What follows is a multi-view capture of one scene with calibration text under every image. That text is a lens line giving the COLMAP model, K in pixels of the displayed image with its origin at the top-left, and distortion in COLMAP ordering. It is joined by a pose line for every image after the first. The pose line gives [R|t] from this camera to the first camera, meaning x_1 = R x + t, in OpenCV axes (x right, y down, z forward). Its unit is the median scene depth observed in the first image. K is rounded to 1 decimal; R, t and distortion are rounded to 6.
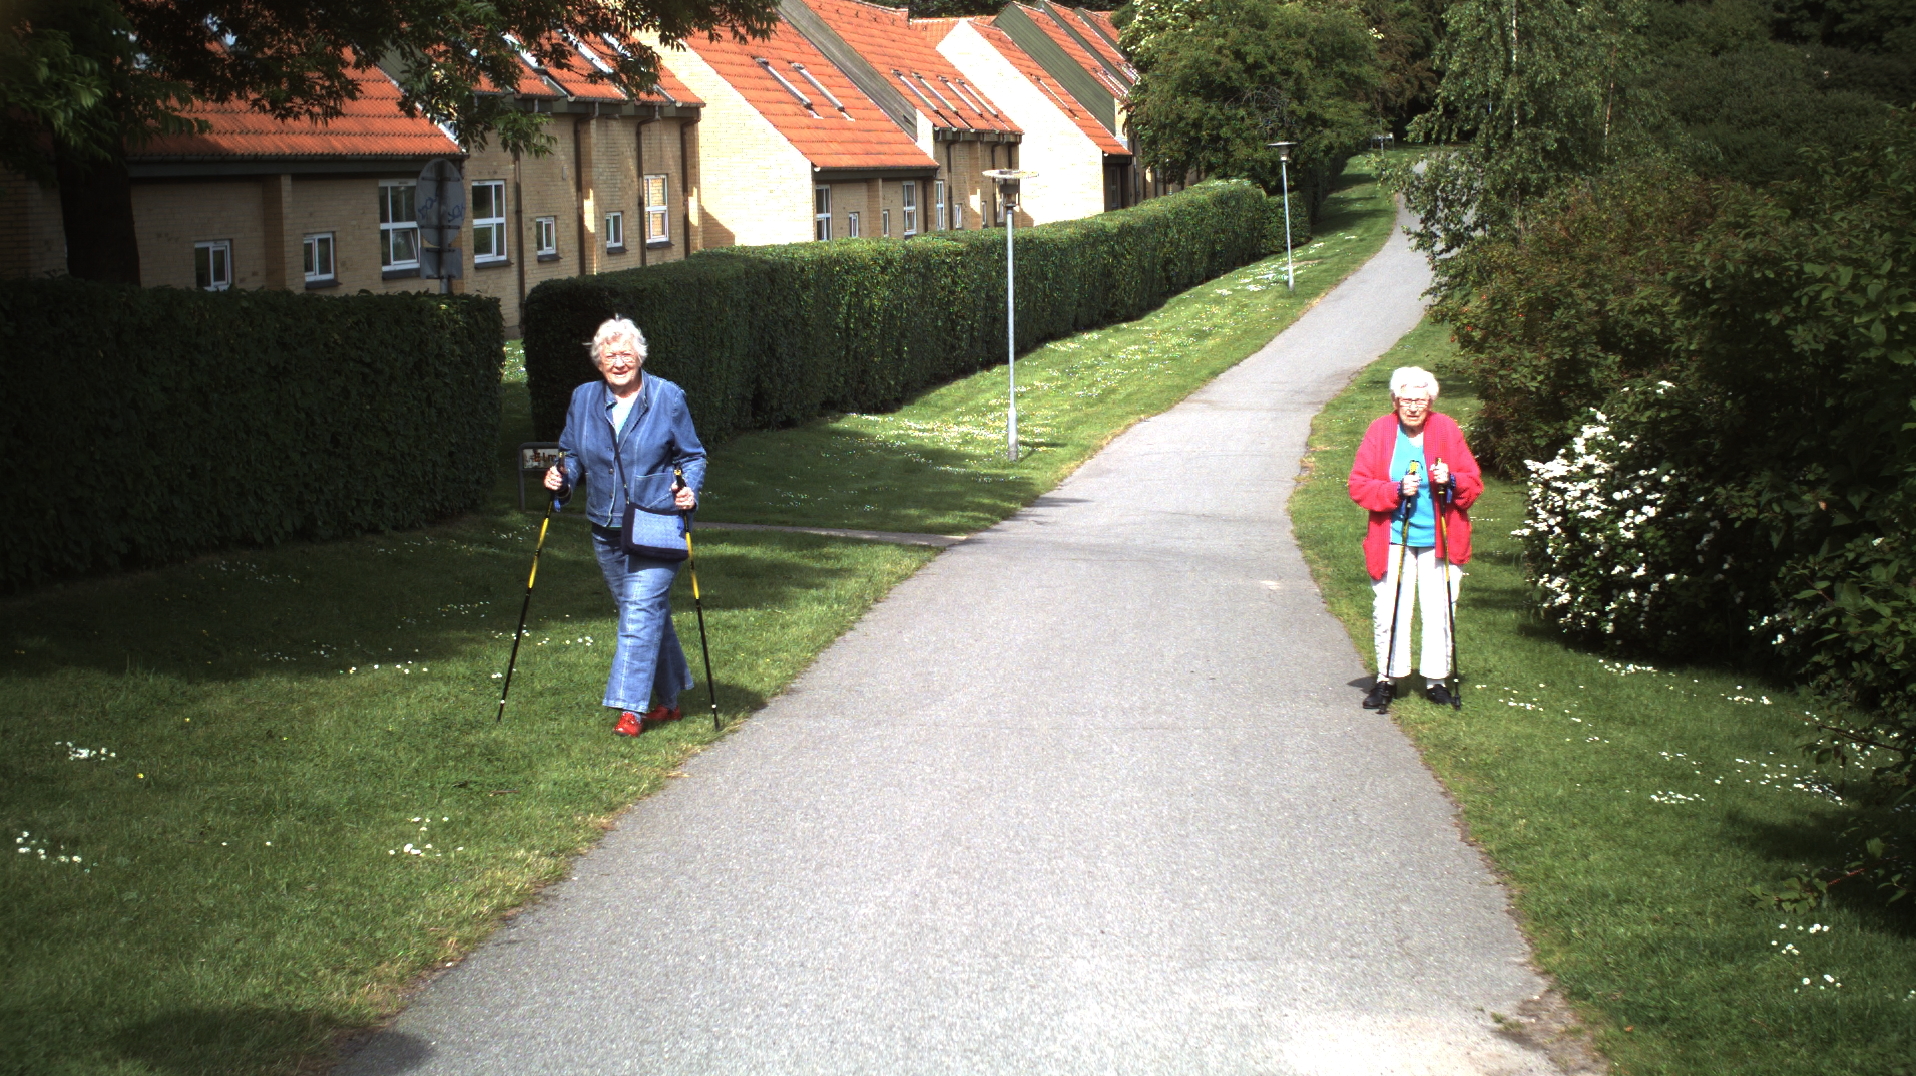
lens RADIAL K [[3401.9, 0, 958.0], [0, 3401.9, 538.0], [0, 0, 1]] dist [-0.295896, 0.384817]
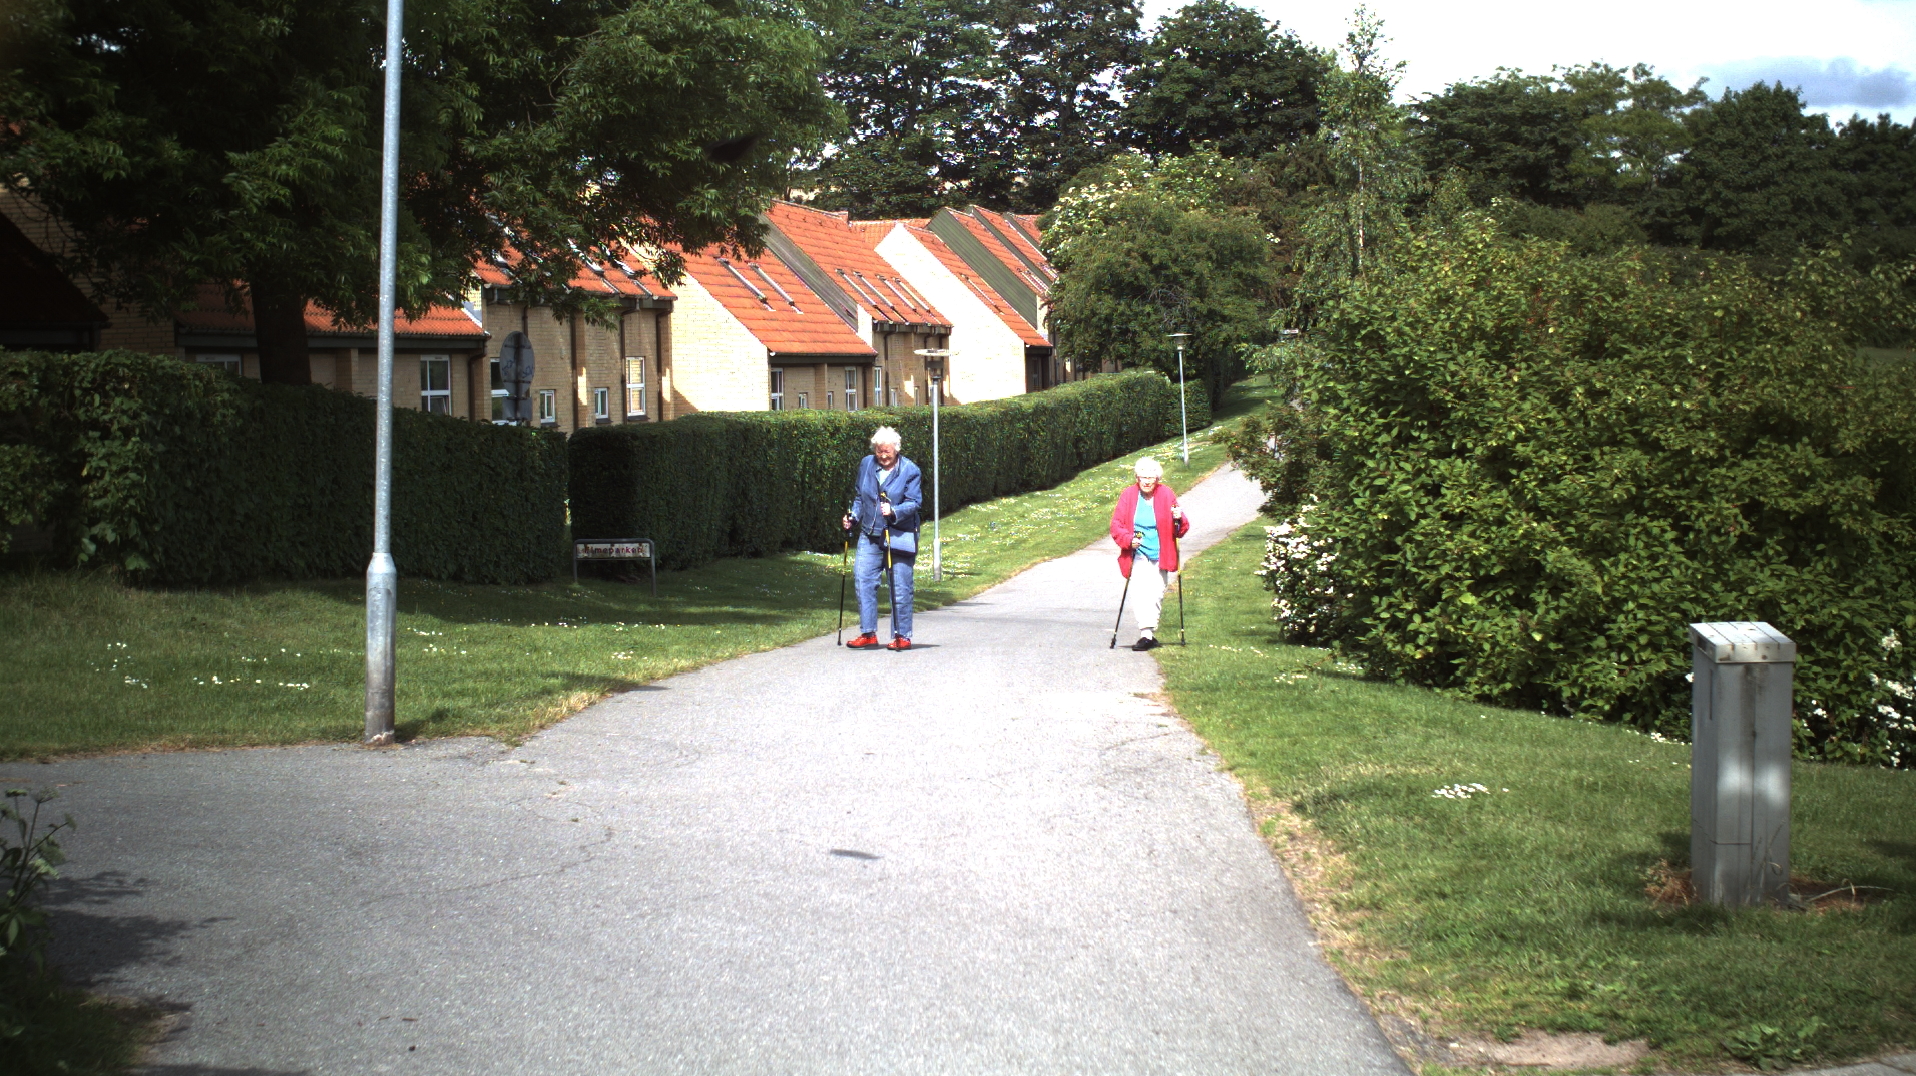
lens RADIAL K [[3401.9, 0, 958.0], [0, 3401.9, 538.0], [0, 0, 1]] dist [-0.295896, 0.384817]
pose [[0.999794, 0.005893, 0.019427, -0.000420], [-0.004751, 0.998288, -0.058302, 0.023212], [-0.019738, 0.058197, 0.998110, -0.171086]]
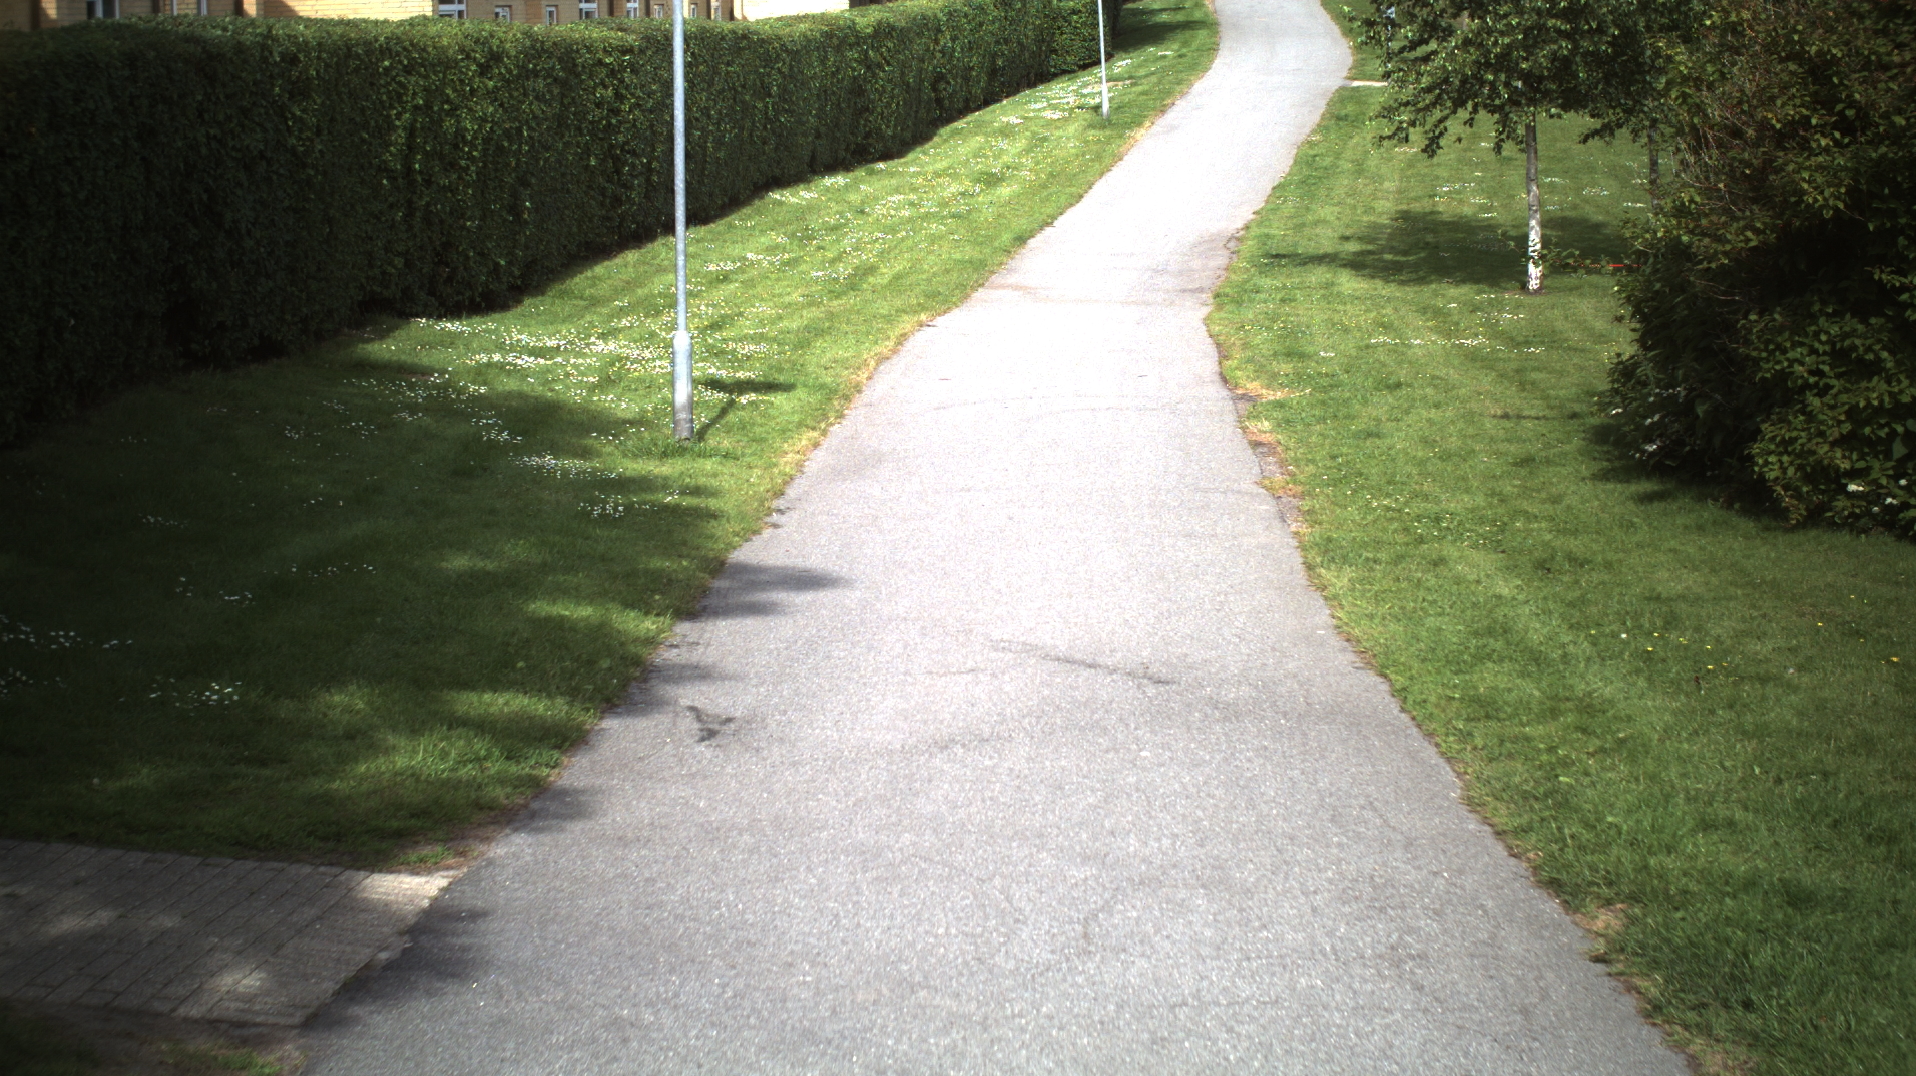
lens RADIAL K [[3401.9, 0, 958.0], [0, 3401.9, 538.0], [0, 0, 1]] dist [-0.295896, 0.384817]
pose [[0.997010, -0.001432, 0.077262, 0.012000], [-0.002241, 0.998872, 0.047438, -0.021535], [-0.077243, -0.047469, 0.995882, 0.341602]]
